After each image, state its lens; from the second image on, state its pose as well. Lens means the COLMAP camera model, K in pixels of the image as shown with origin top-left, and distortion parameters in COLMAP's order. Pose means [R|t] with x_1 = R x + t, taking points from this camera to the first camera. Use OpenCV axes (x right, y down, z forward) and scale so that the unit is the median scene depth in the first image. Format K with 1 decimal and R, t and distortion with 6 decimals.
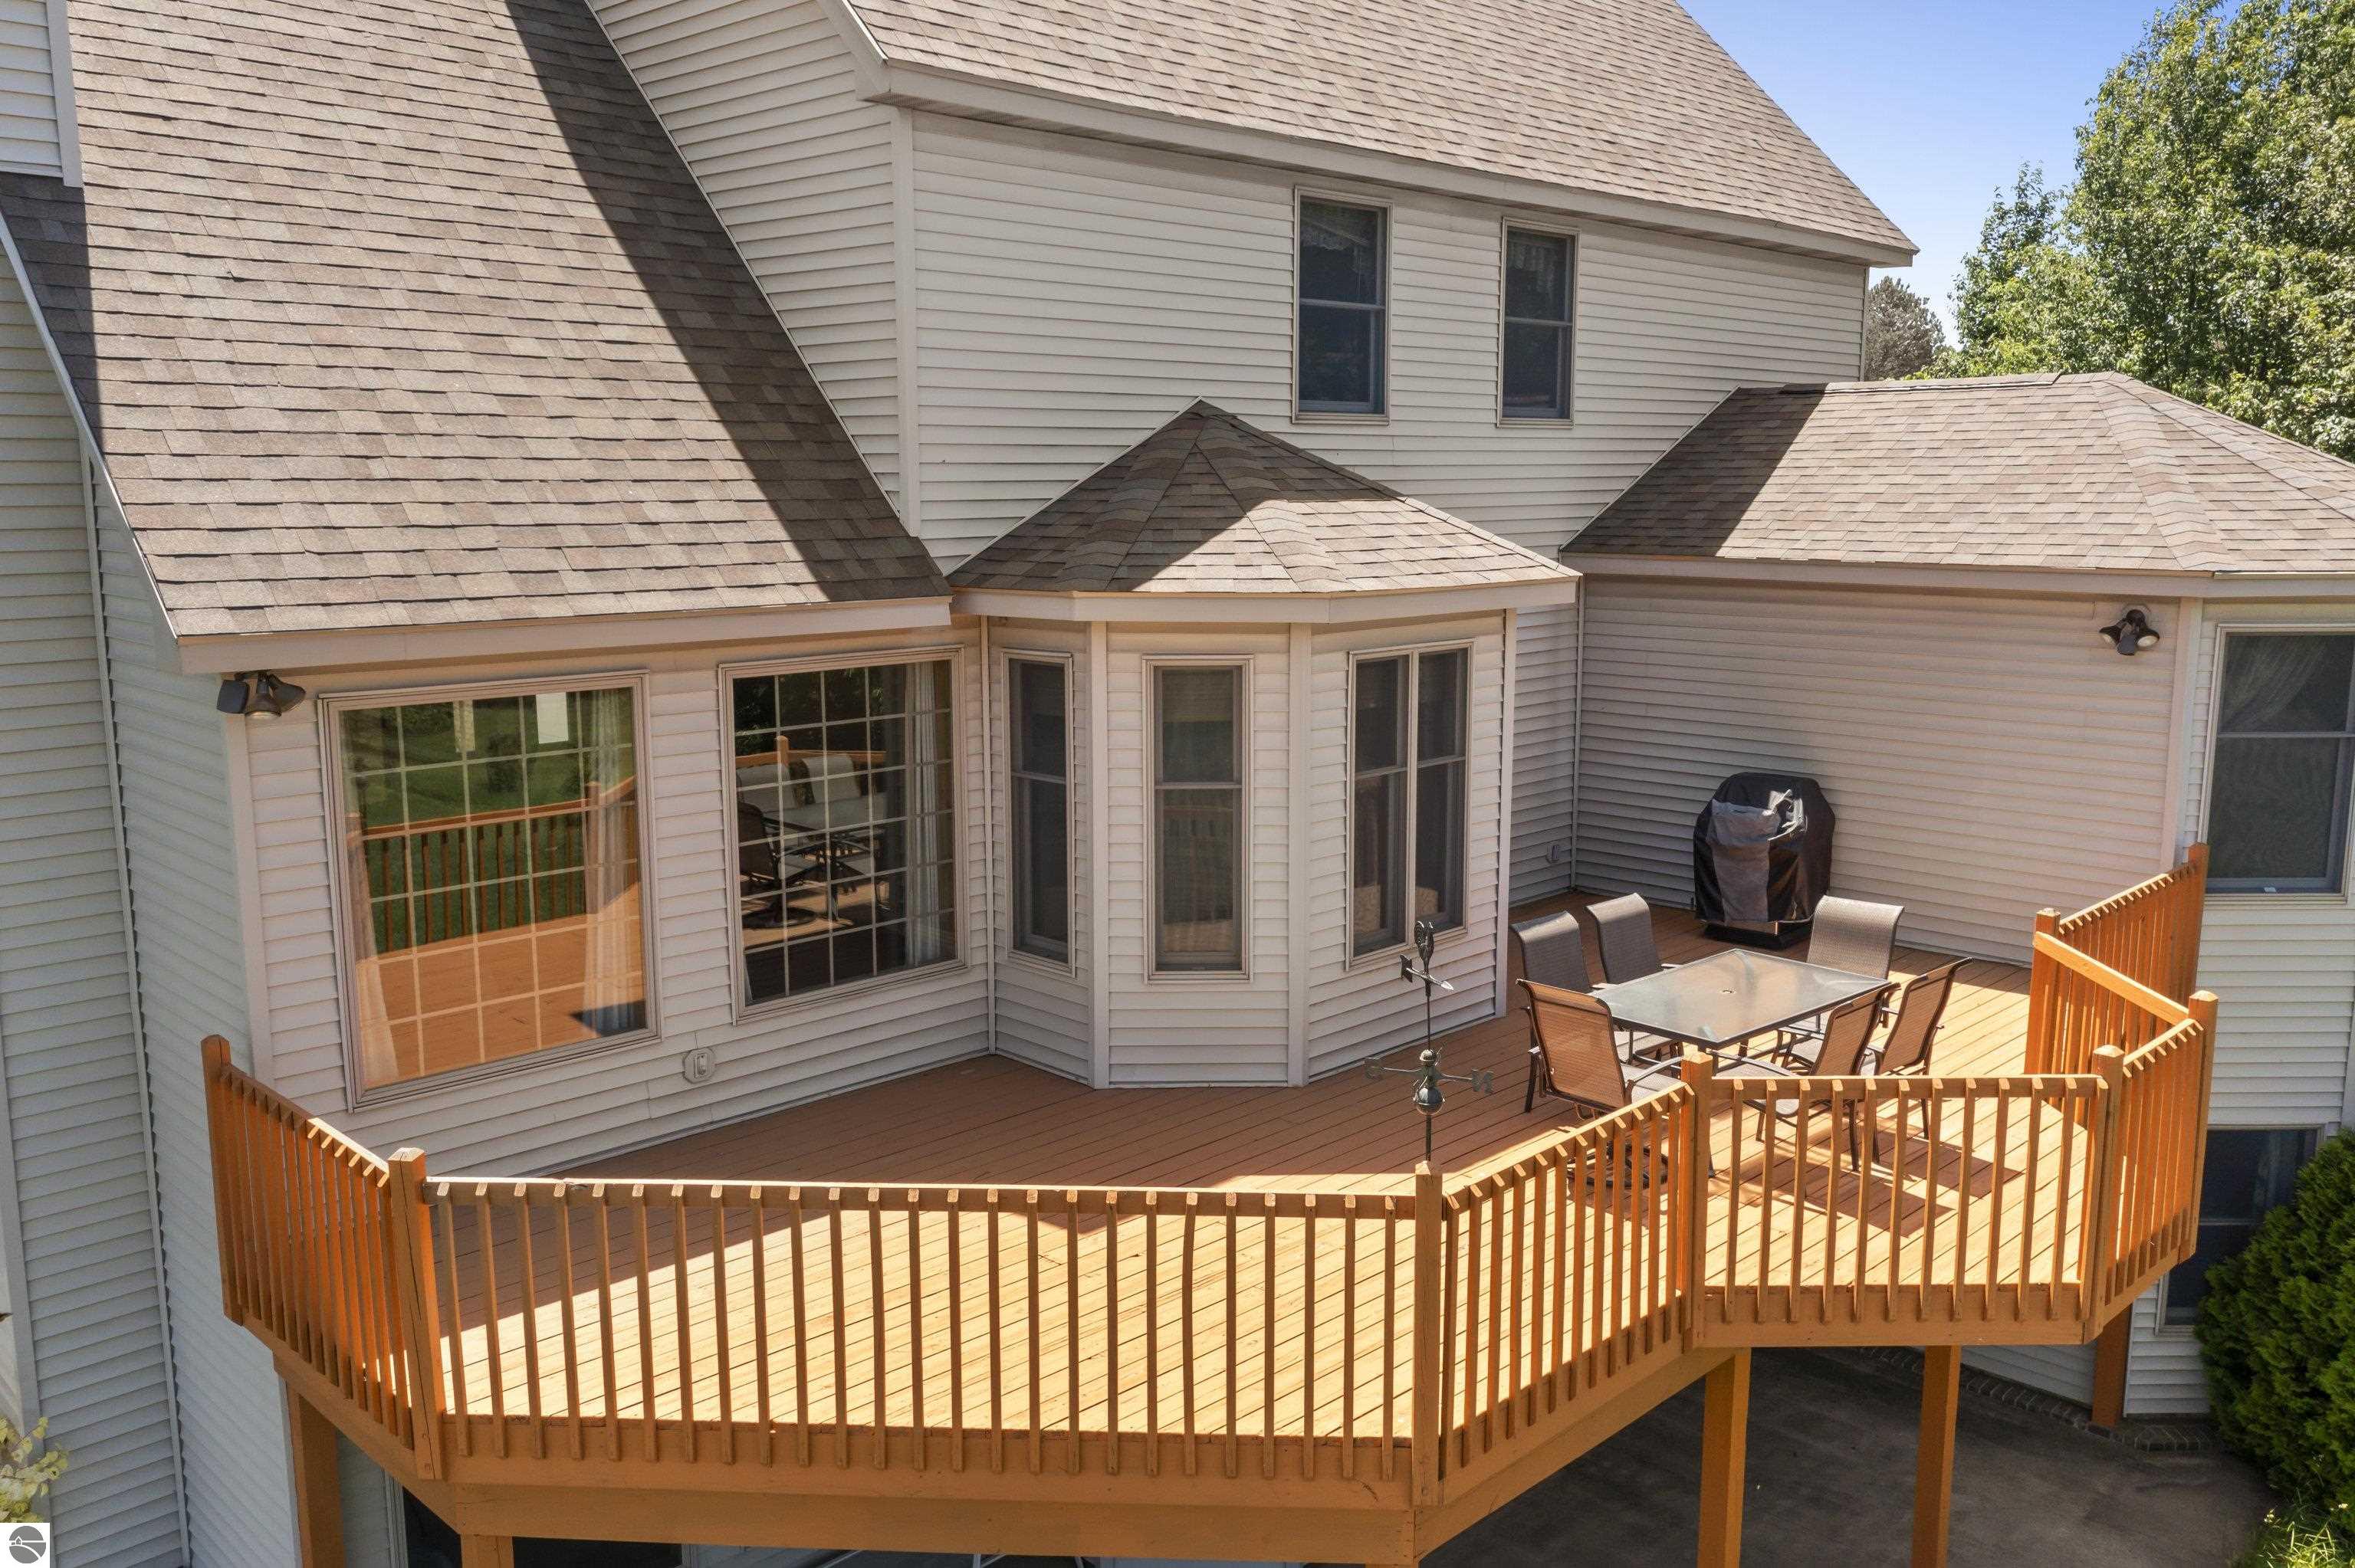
lens RADIAL K [[1864.6, 0, 1177.5], [0, 1864.6, 784.0], [0, 0, 1]] dist [-0.000216, 0.005009]
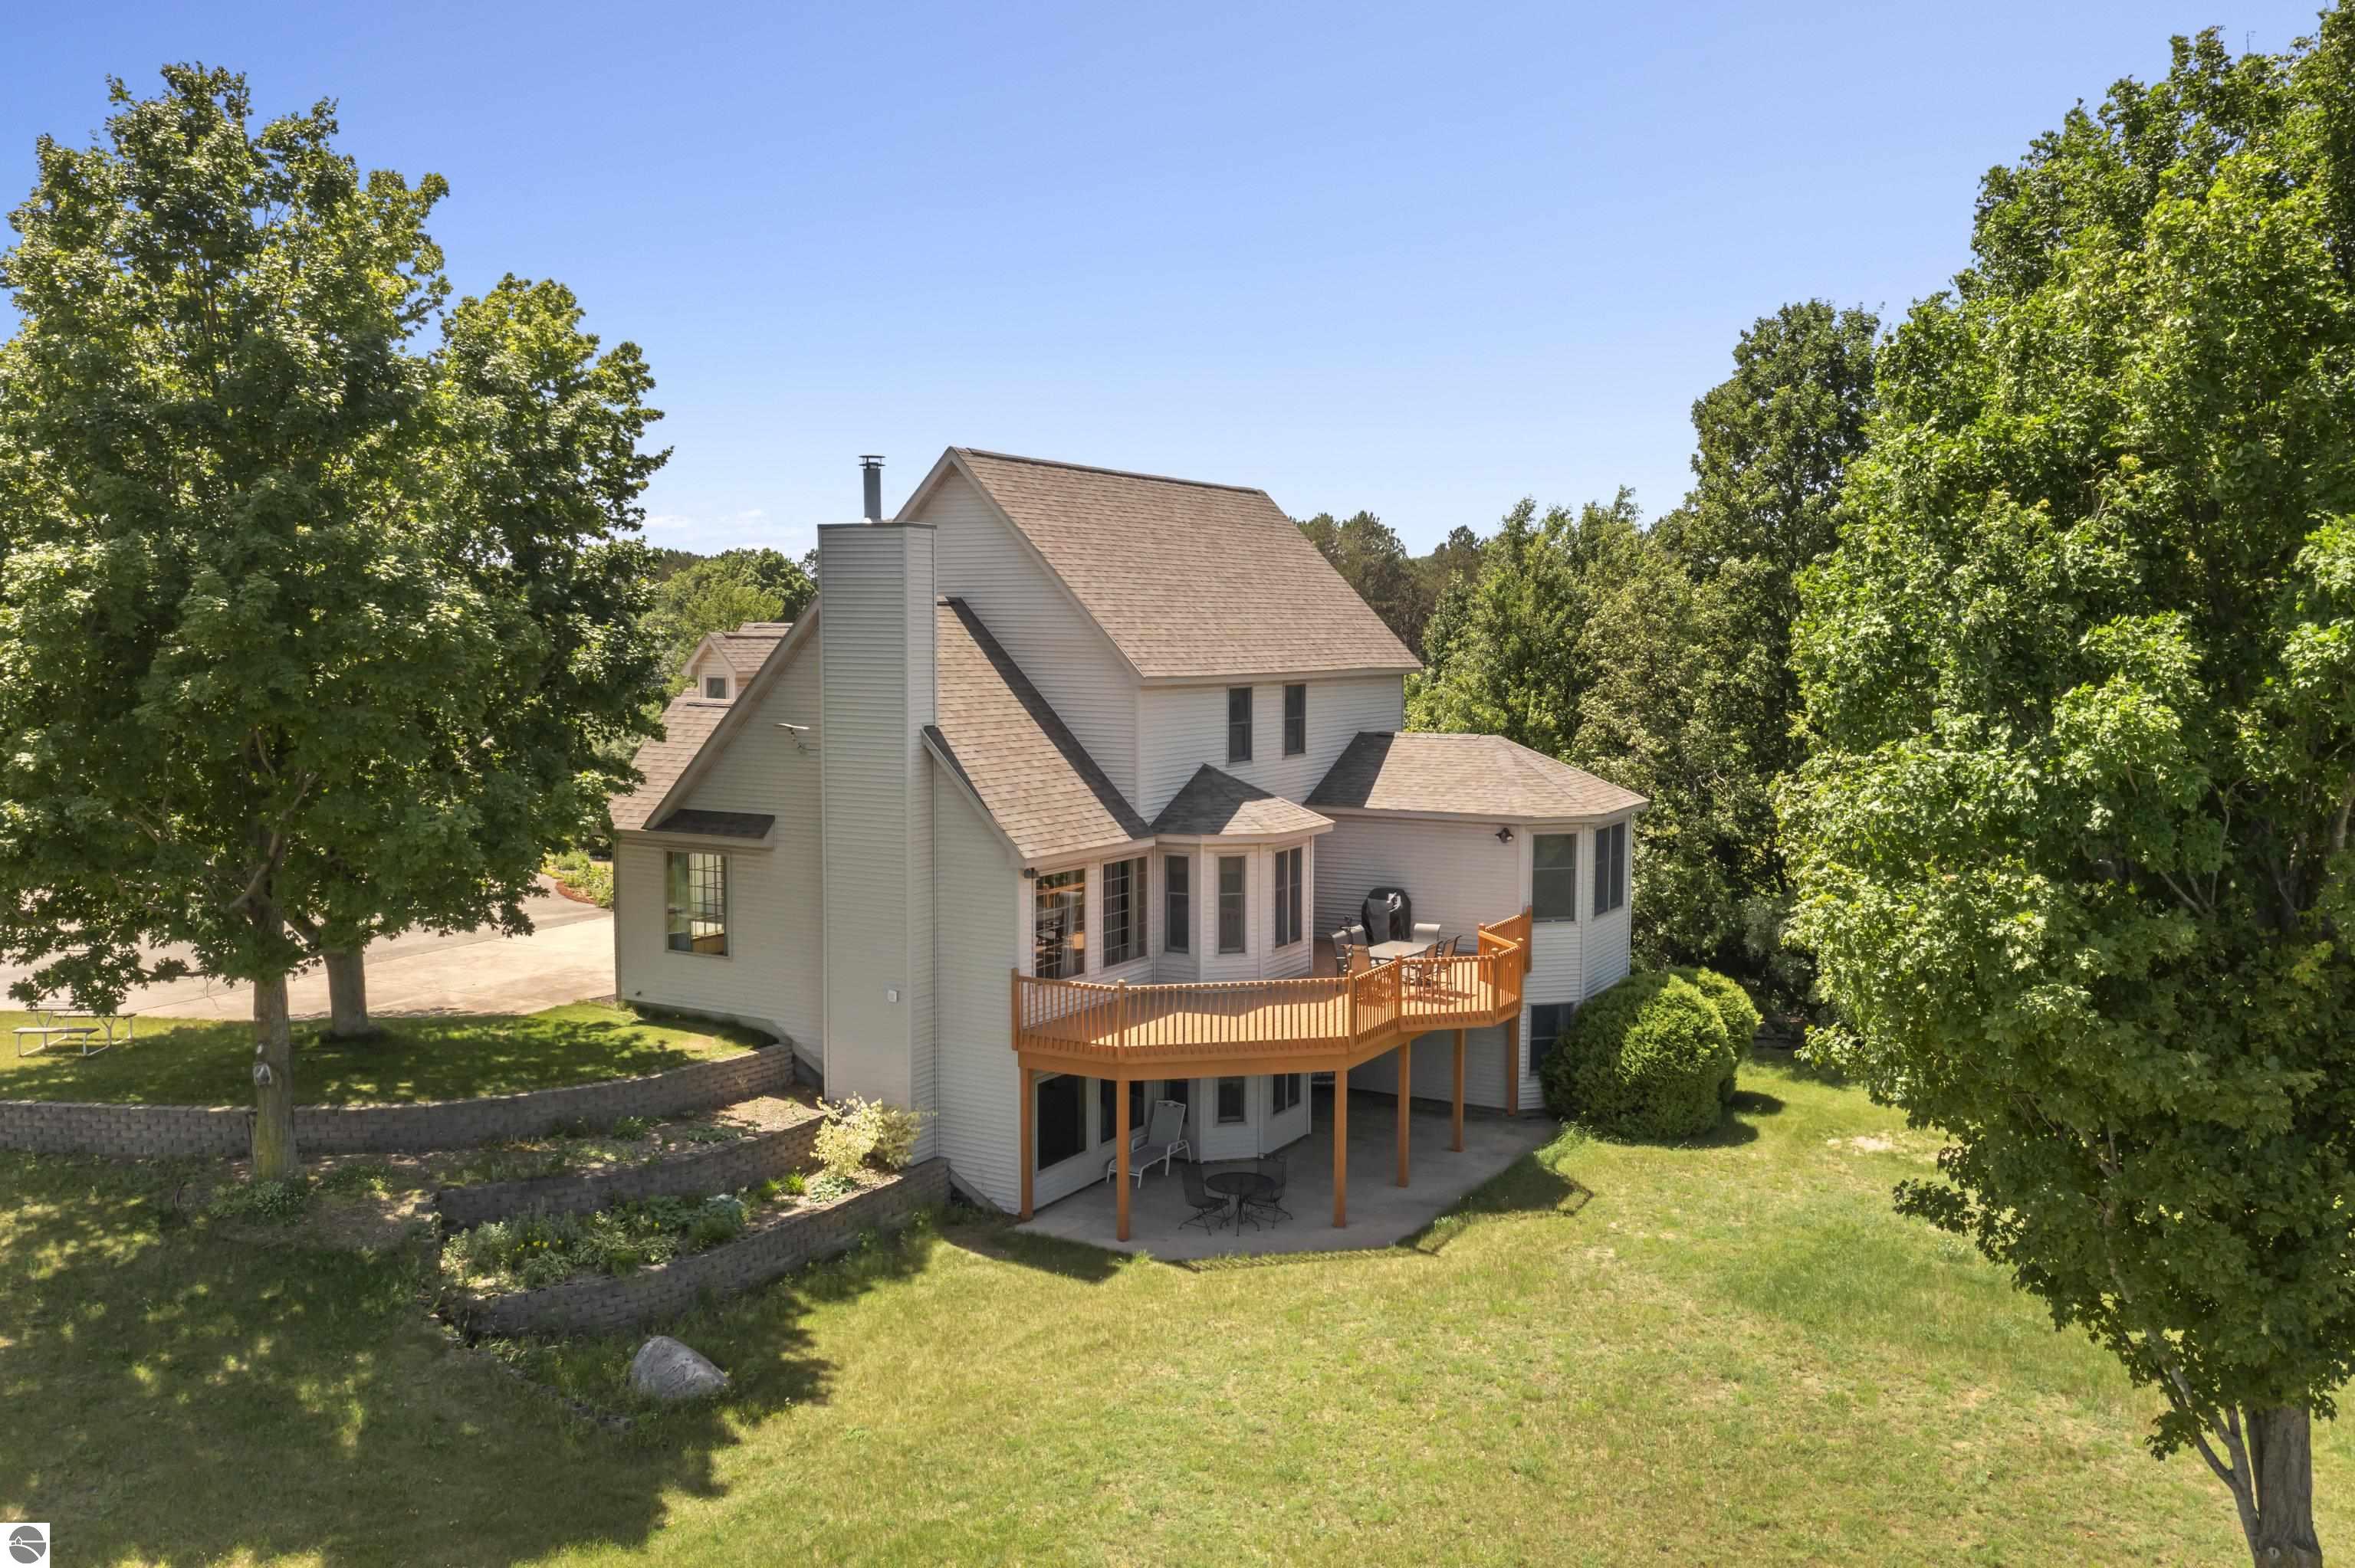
lens RADIAL K [[1864.6, 0, 1177.5], [0, 1864.6, 784.0], [0, 0, 1]] dist [-0.000216, 0.005009]
pose [[0.965322, -0.017446, 0.260478, -0.789379], [0.039448, 0.996055, -0.079483, 0.054868], [-0.258064, 0.087002, 0.962202, -1.787852]]
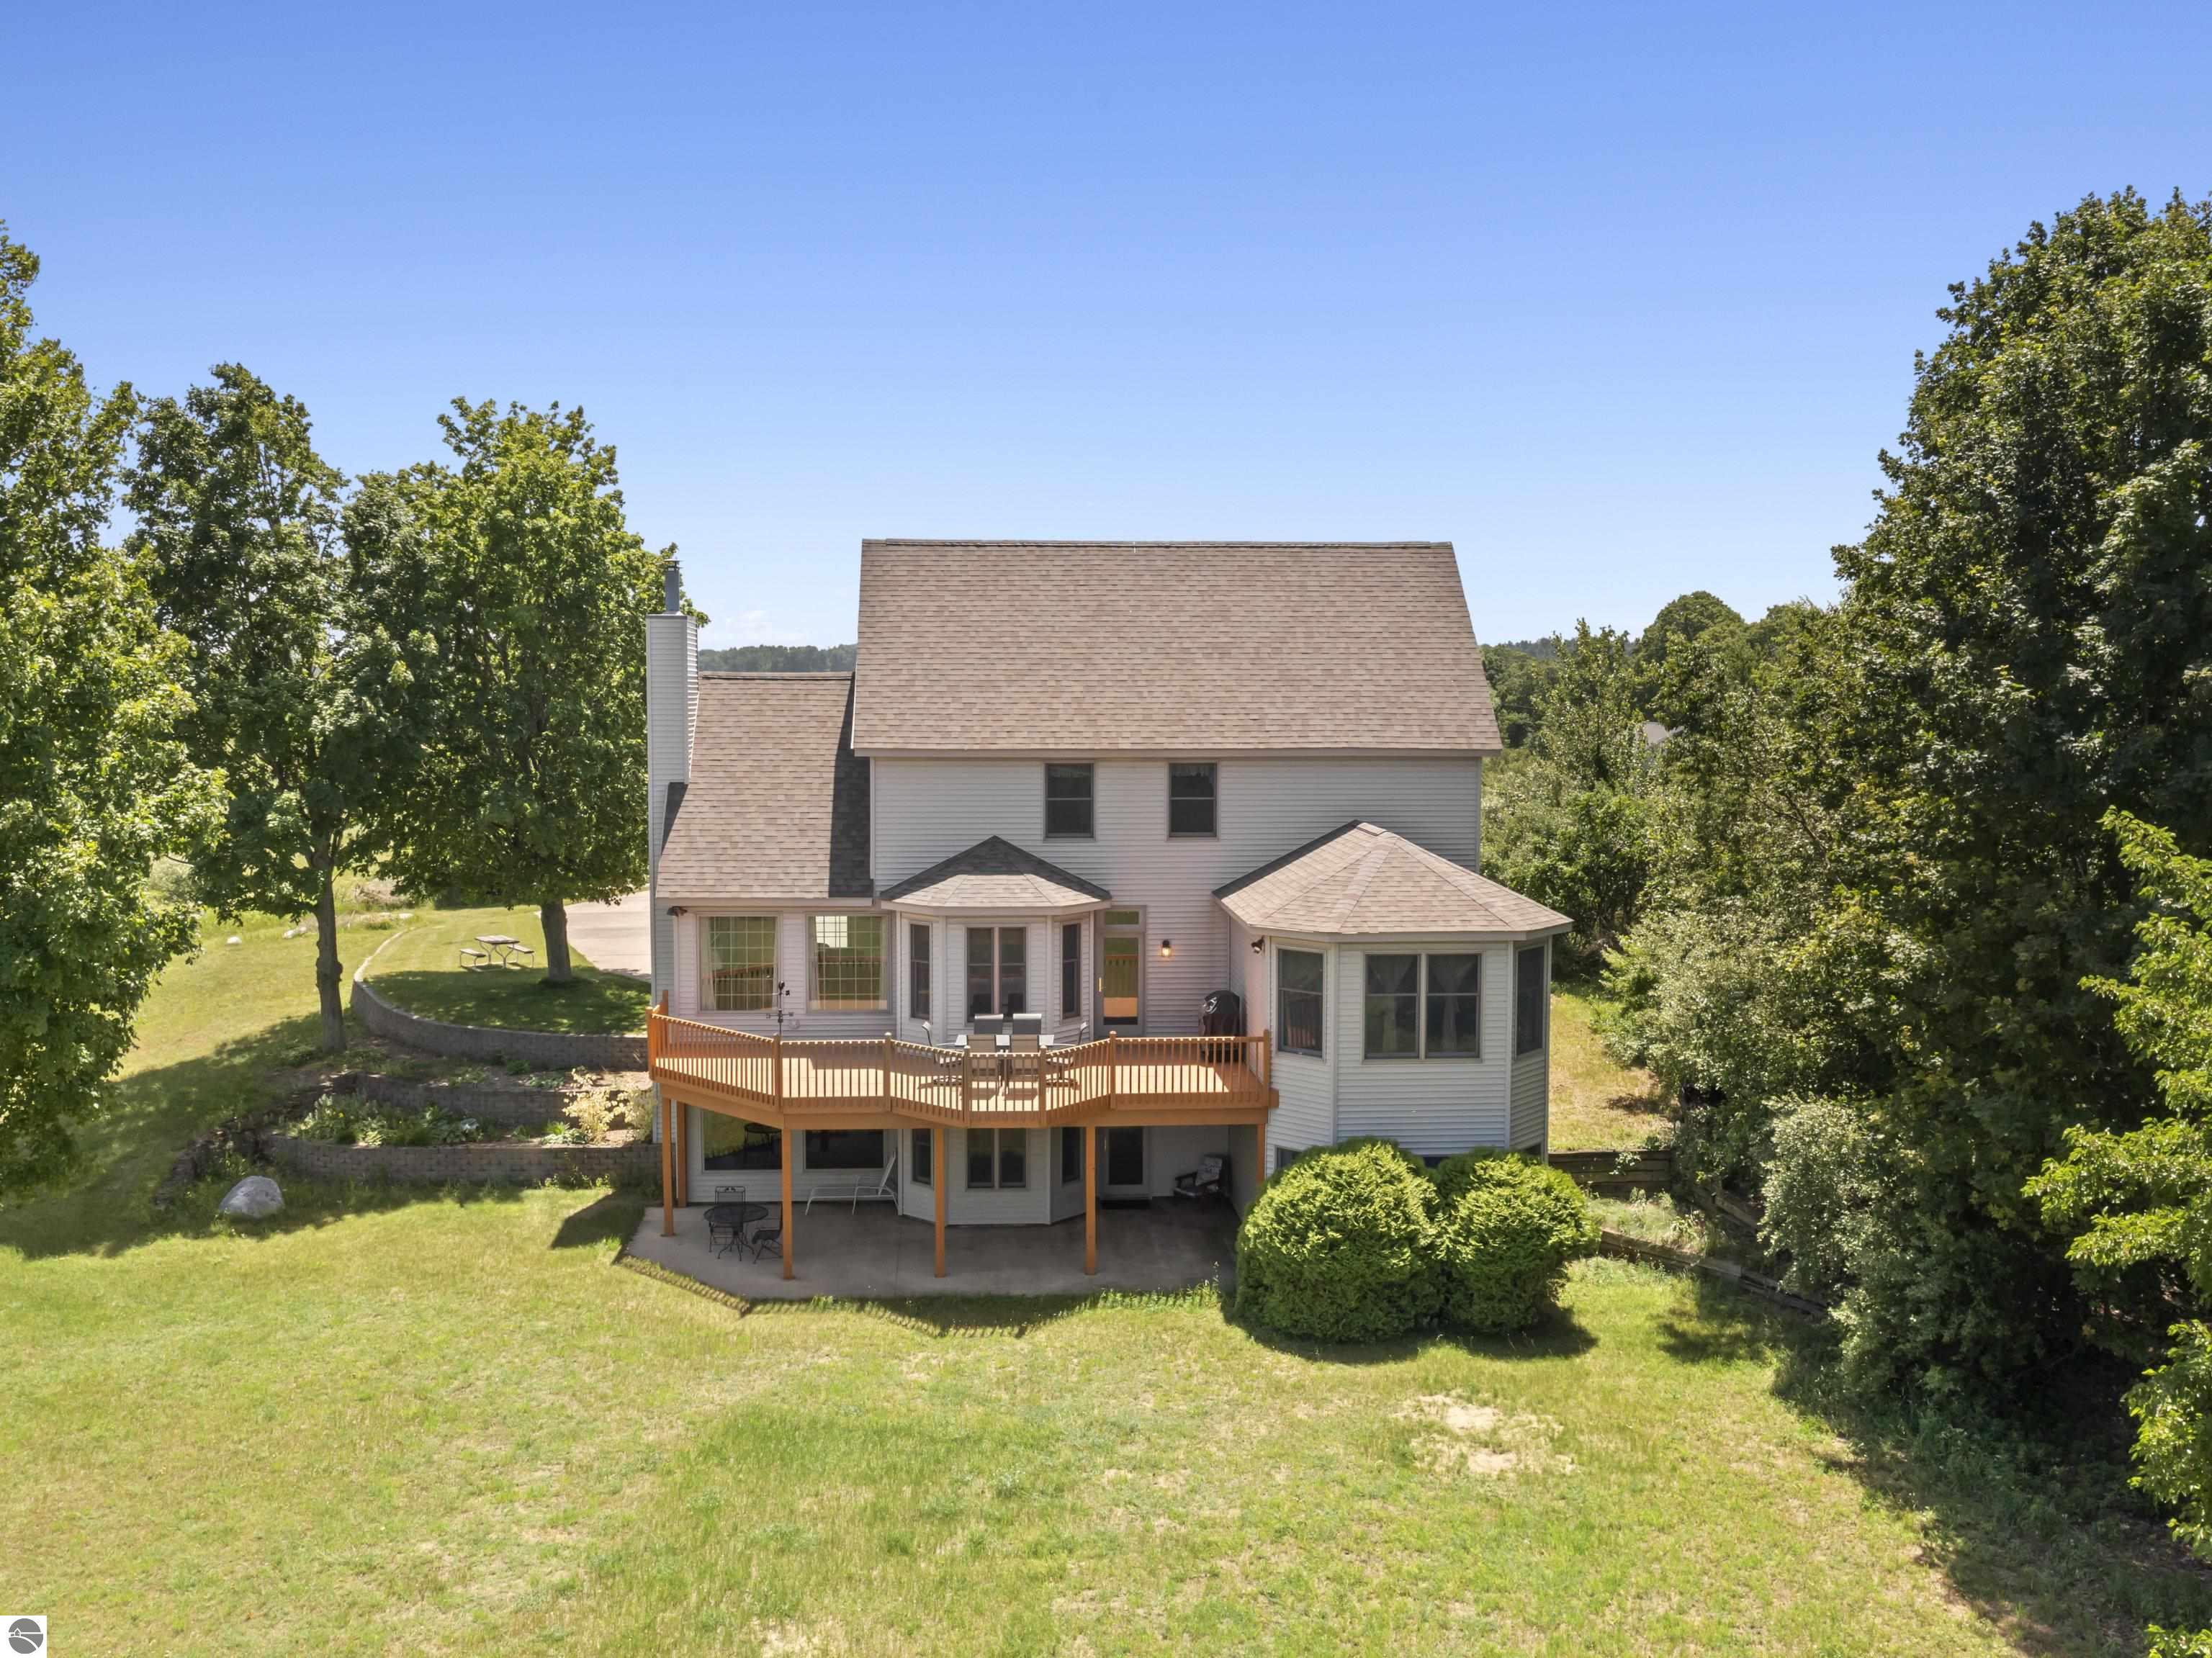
lens RADIAL K [[2013.1, 0, 1106.0], [0, 2013.1, 829.0], [0, 0, 1]] dist [-0.014300, 0.004826]
pose [[0.754353, 0.059640, -0.653755, 2.234107], [-0.111618, 0.993016, -0.038205, -0.116826], [0.646910, 0.101791, 0.755742, -1.298139]]
